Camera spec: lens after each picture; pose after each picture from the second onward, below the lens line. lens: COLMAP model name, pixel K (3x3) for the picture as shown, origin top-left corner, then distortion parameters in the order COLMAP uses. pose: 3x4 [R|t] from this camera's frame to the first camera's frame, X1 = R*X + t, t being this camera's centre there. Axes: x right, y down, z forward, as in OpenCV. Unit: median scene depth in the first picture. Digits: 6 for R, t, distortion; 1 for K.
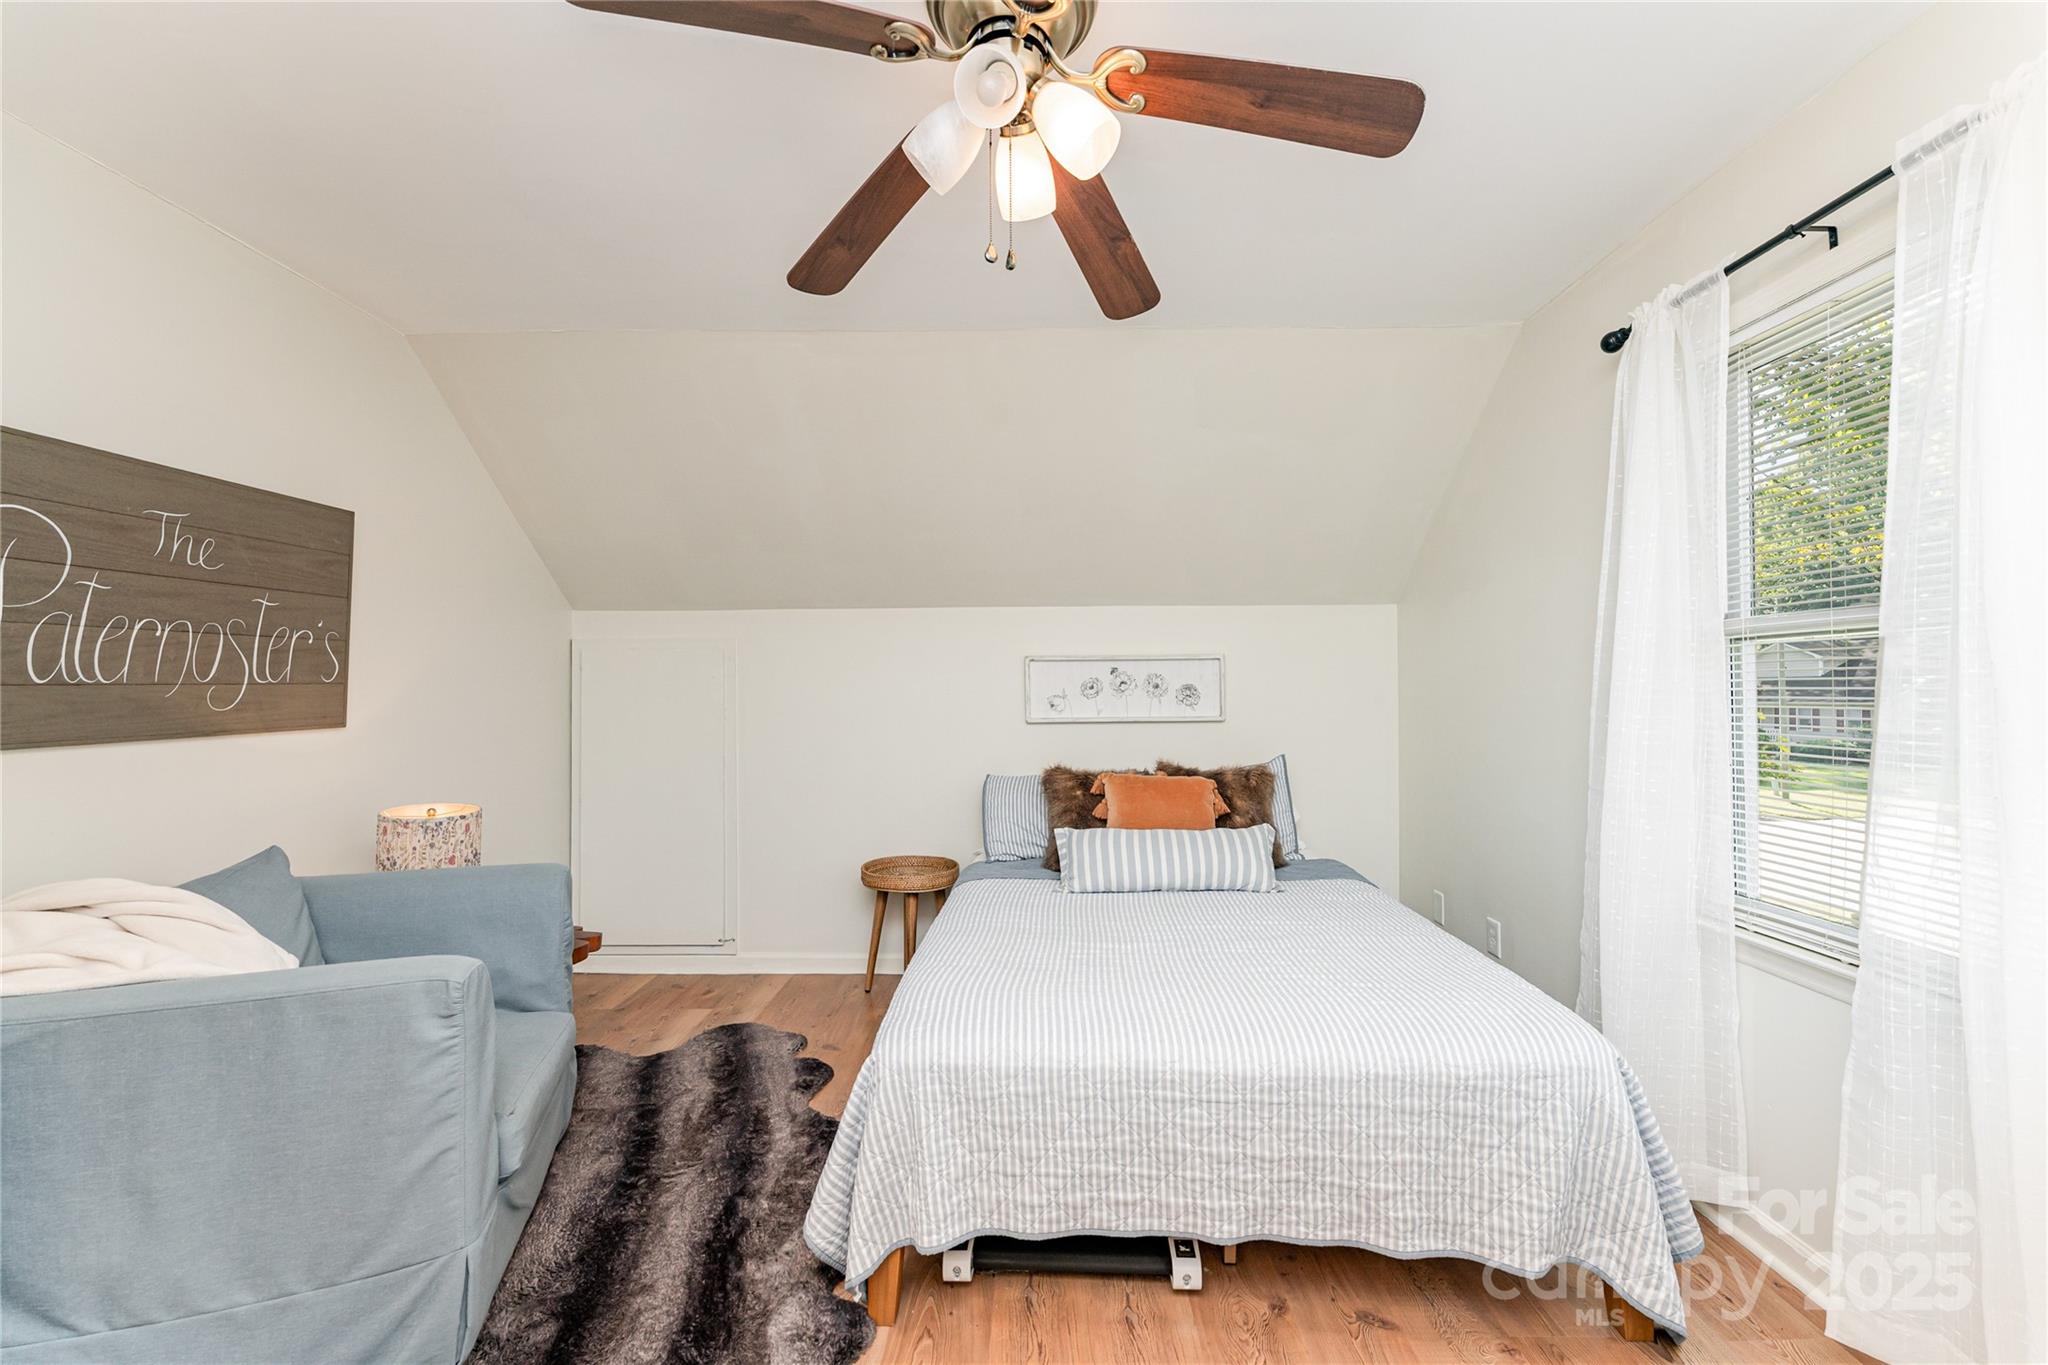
lens RADIAL K [[823.2, 0, 1041.6], [0, 823.2, 684.2], [0, 0, 1]] dist [0.001418, 0.000262]
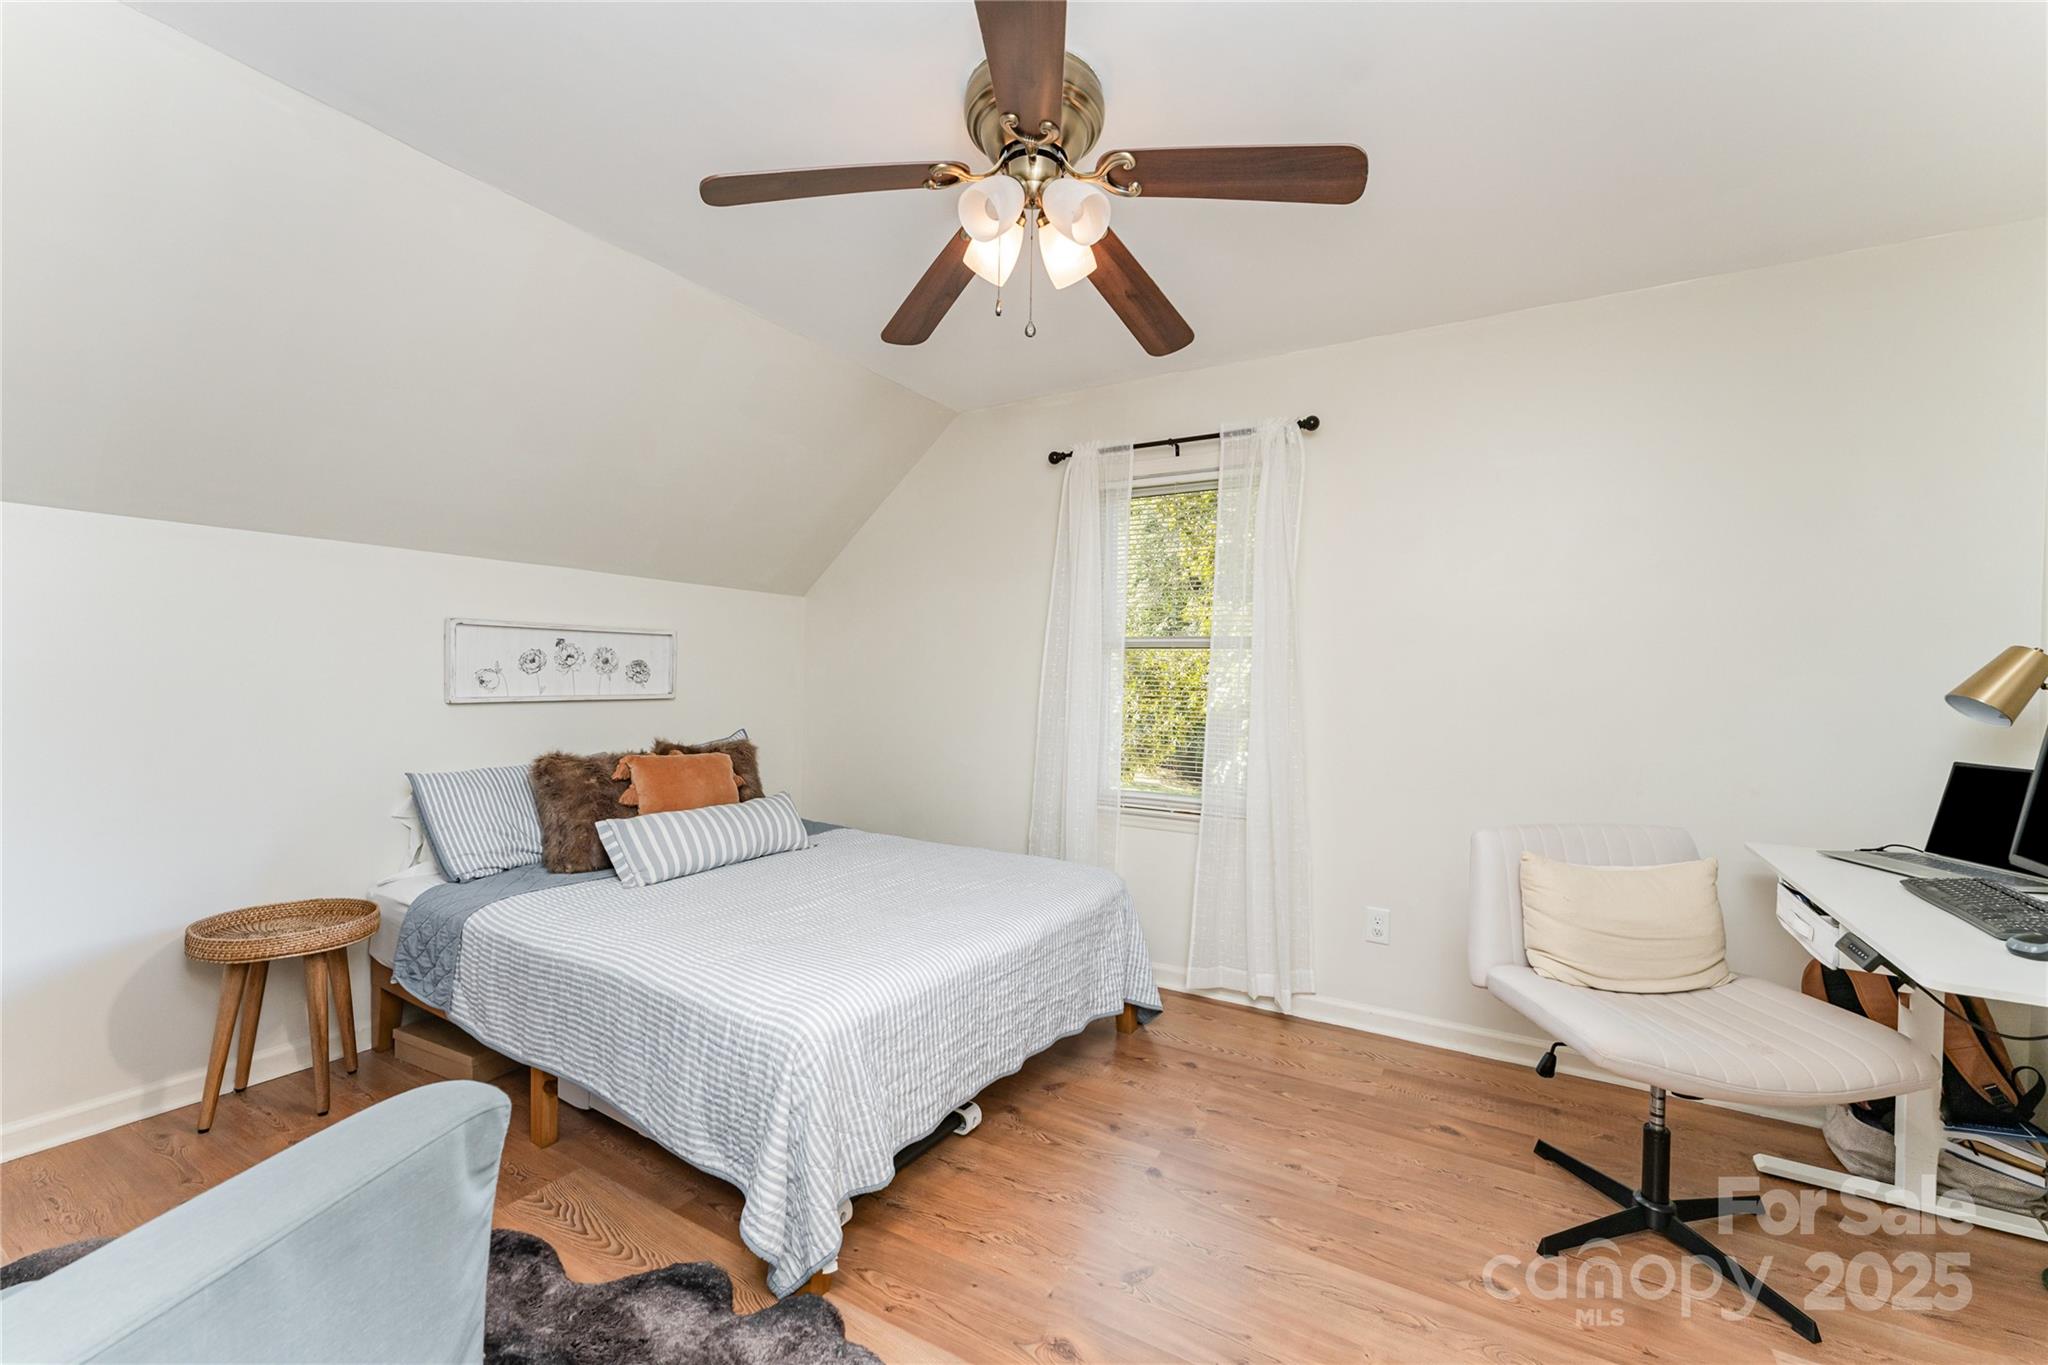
lens RADIAL K [[823.2, 0, 1041.6], [0, 823.2, 684.2], [0, 0, 1]] dist [0.001418, 0.000262]
pose [[0.495015, 0.004271, 0.868874, -0.943943], [-0.025946, 0.999615, 0.009868, 0.014004], [-0.868497, -0.027429, 0.494936, 0.290017]]
